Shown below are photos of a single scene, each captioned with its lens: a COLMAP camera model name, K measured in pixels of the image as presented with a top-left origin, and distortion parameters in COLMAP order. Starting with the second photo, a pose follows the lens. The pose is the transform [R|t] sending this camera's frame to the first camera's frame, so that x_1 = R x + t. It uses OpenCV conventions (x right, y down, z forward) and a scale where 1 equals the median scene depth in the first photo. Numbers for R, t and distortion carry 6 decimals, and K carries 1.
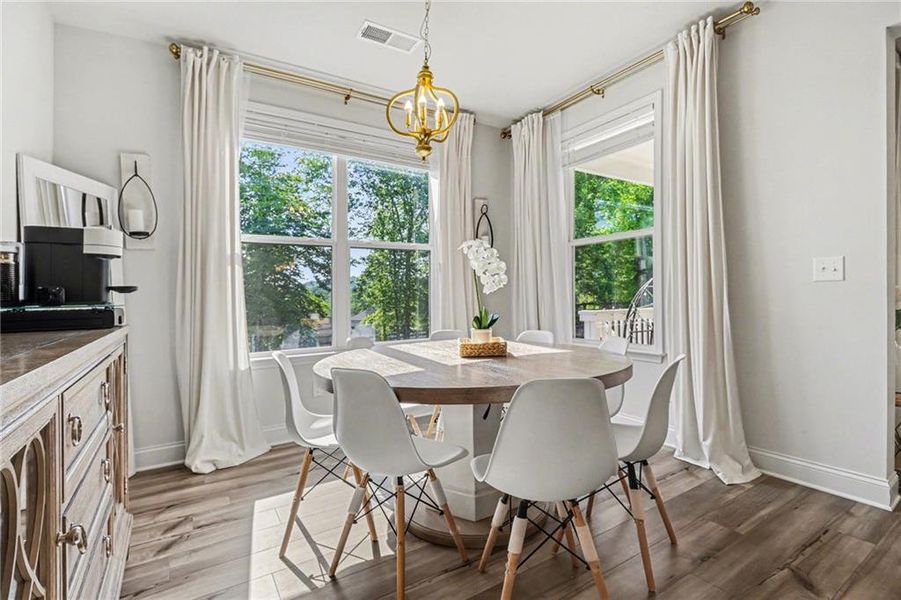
lens RADIAL K [[419.7, 0, 452.6], [0, 419.7, 296.8], [0, 0, 1]] dist [-0.024184, 0.000010]
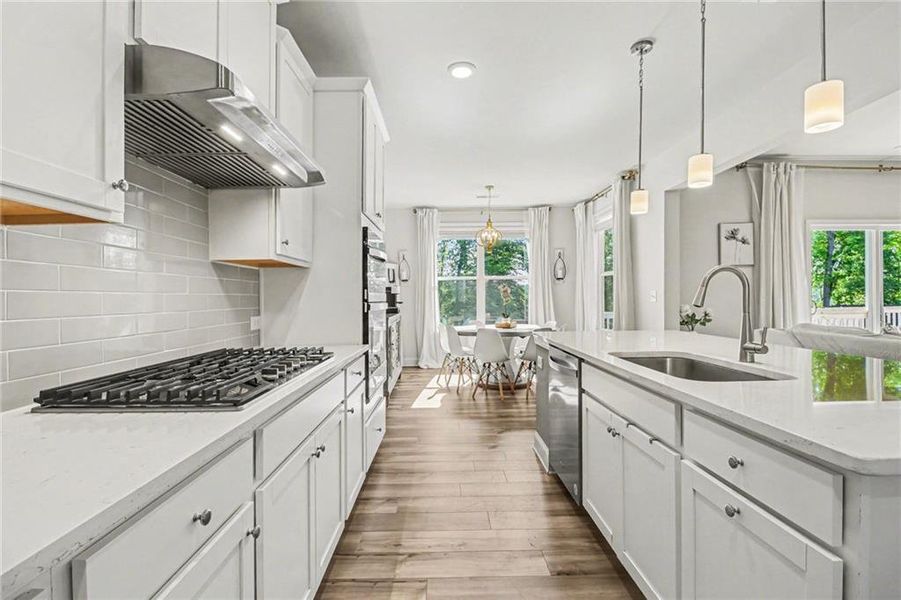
lens RADIAL K [[419.7, 0, 452.6], [0, 419.7, 296.8], [0, 0, 1]] dist [-0.024184, 0.000010]
pose [[0.853730, 0.006592, -0.520675, 0.953030], [-0.002623, 0.999962, 0.008359, -0.064940], [0.520710, -0.005770, 0.853714, -1.196766]]
